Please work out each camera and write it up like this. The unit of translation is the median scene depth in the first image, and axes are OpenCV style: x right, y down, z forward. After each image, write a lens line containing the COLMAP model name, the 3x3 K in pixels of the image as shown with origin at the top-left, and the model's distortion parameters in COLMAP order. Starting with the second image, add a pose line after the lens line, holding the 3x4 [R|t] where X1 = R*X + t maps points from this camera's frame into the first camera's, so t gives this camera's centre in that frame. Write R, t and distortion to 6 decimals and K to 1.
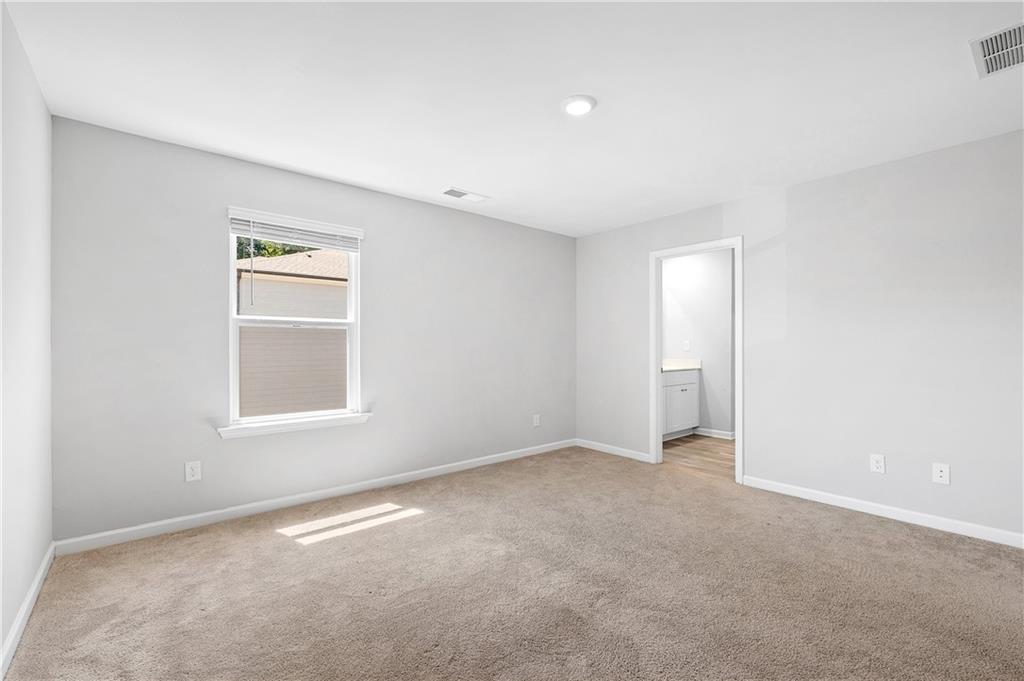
lens RADIAL K [[435.8, 0, 507.9], [0, 435.8, 342.6], [0, 0, 1]] dist [-0.007005, 0.001073]
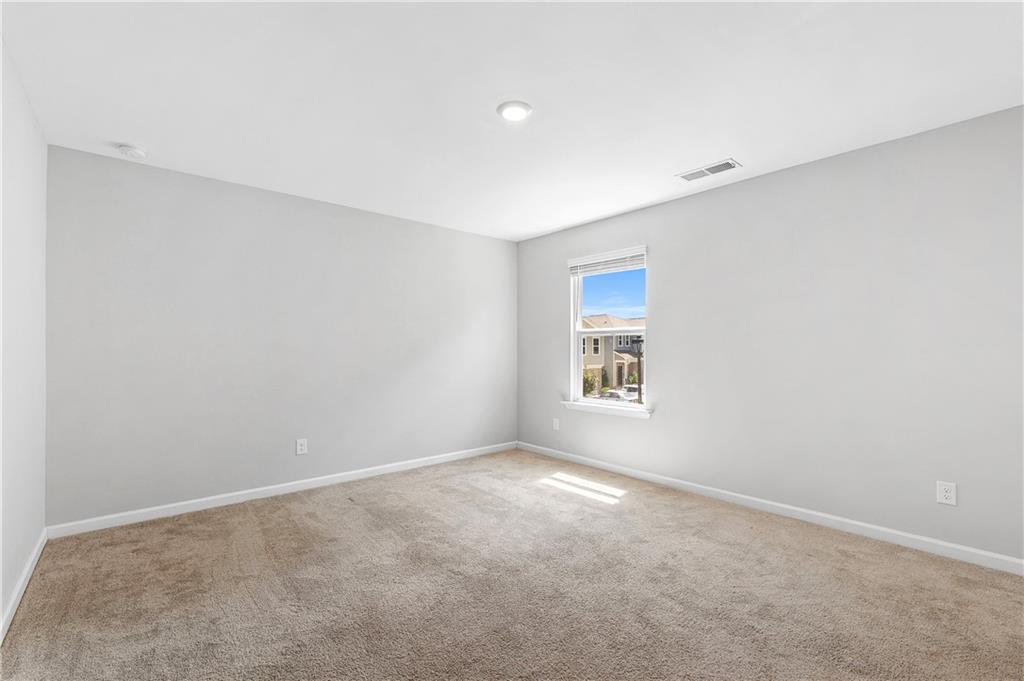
lens RADIAL K [[435.8, 0, 510.9], [0, 435.8, 348.6], [0, 0, 1]] dist [-0.007005, 0.001073]
pose [[0.023053, 0.001463, -0.999733, 0.849337], [0.014759, 0.999889, 0.001803, -0.004578], [0.999625, -0.014796, 0.023029, 0.695131]]
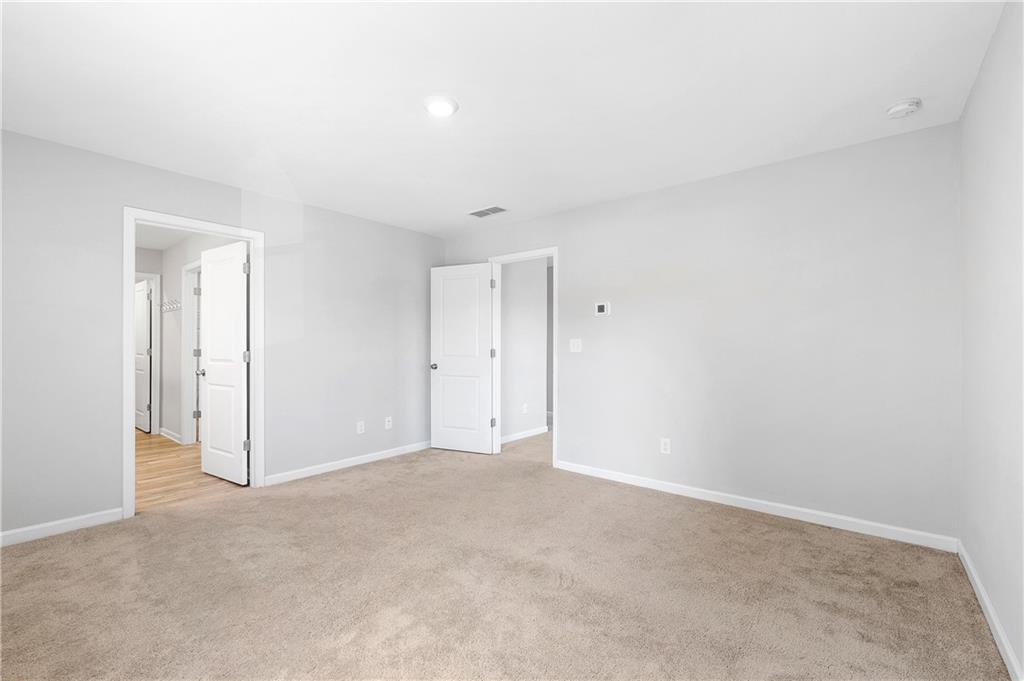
lens RADIAL K [[435.8, 0, 507.7], [0, 435.8, 343.5], [0, 0, 1]] dist [-0.007005, 0.001073]
pose [[-0.172741, 0.006076, 0.984949, -0.605664], [0.000982, 0.999982, -0.005996, 0.014457], [-0.984967, -0.000069, -0.172744, 0.745340]]
